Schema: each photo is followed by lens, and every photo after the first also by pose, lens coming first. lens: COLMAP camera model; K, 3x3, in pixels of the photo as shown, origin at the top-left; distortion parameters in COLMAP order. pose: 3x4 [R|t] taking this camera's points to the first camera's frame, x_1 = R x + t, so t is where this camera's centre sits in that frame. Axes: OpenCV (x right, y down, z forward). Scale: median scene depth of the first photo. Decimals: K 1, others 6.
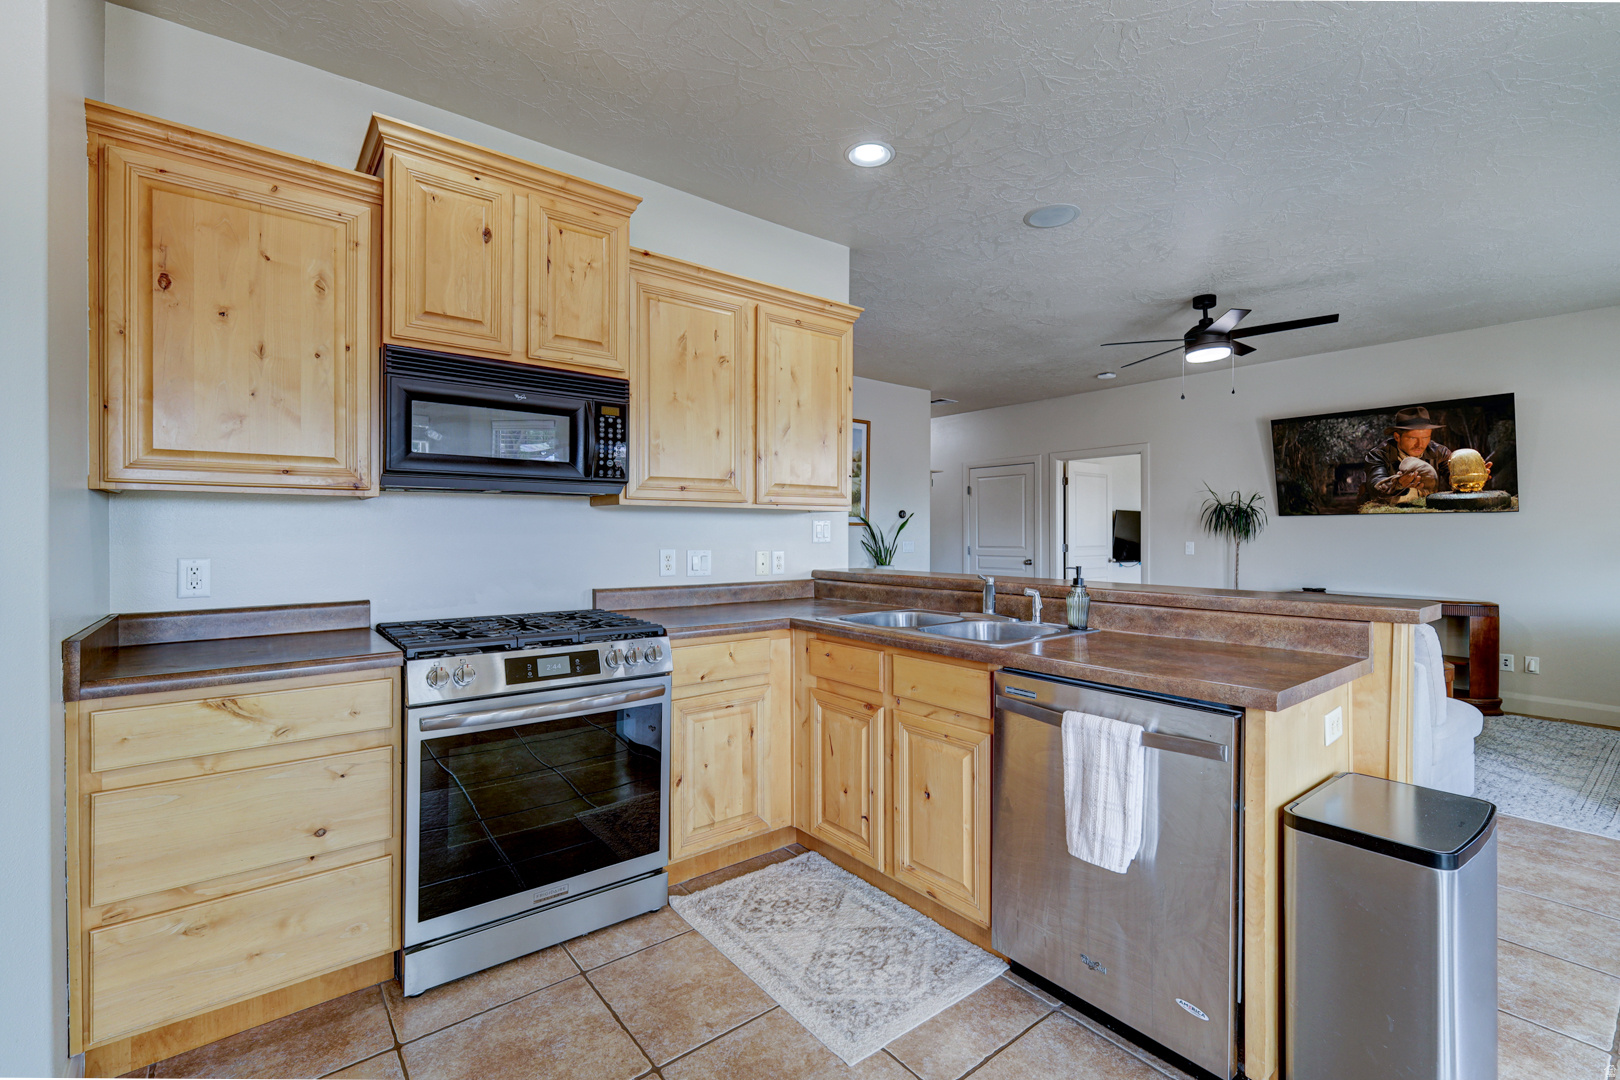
lens RADIAL K [[699.0, 0, 807.0], [0, 699.0, 529.2], [0, 0, 1]] dist [-0.004132, 0.001213]
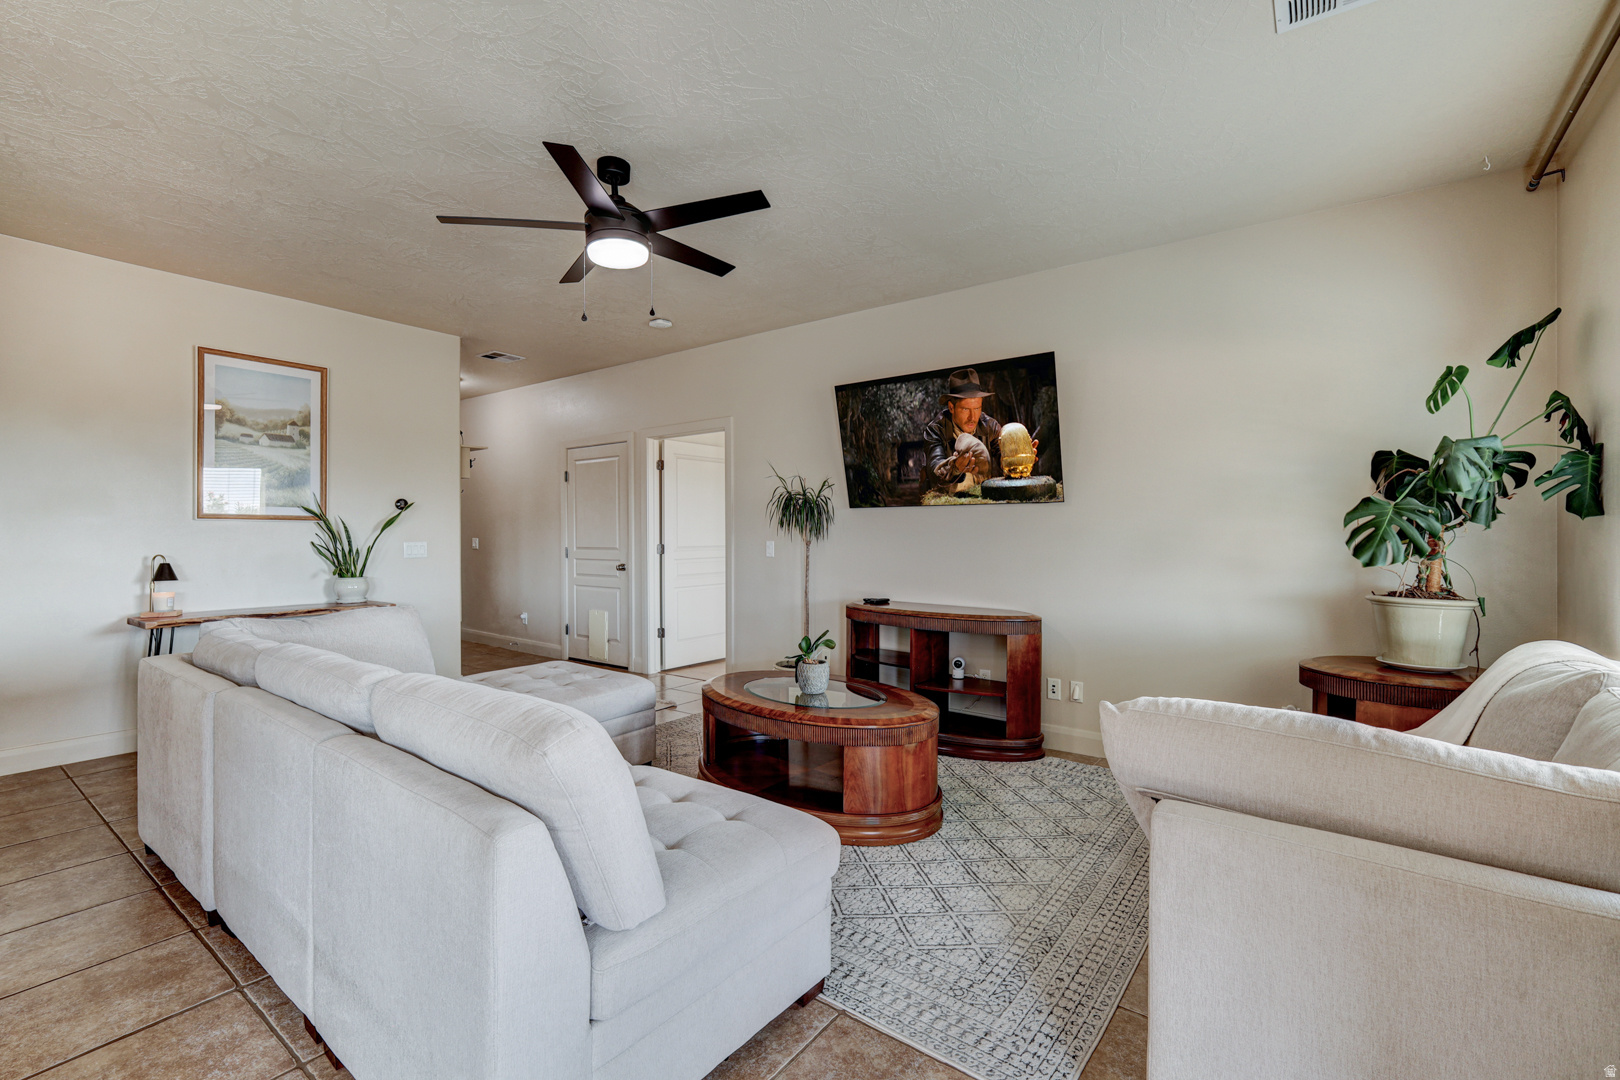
lens RADIAL K [[699.0, 0, 811.2], [0, 699.0, 544.7], [0, 0, 1]] dist [-0.004132, 0.001213]
pose [[0.965860, -0.007416, 0.258958, 0.487620], [0.000659, 0.999657, 0.026168, 0.001879], [-0.259063, -0.025104, 0.965534, 0.273892]]
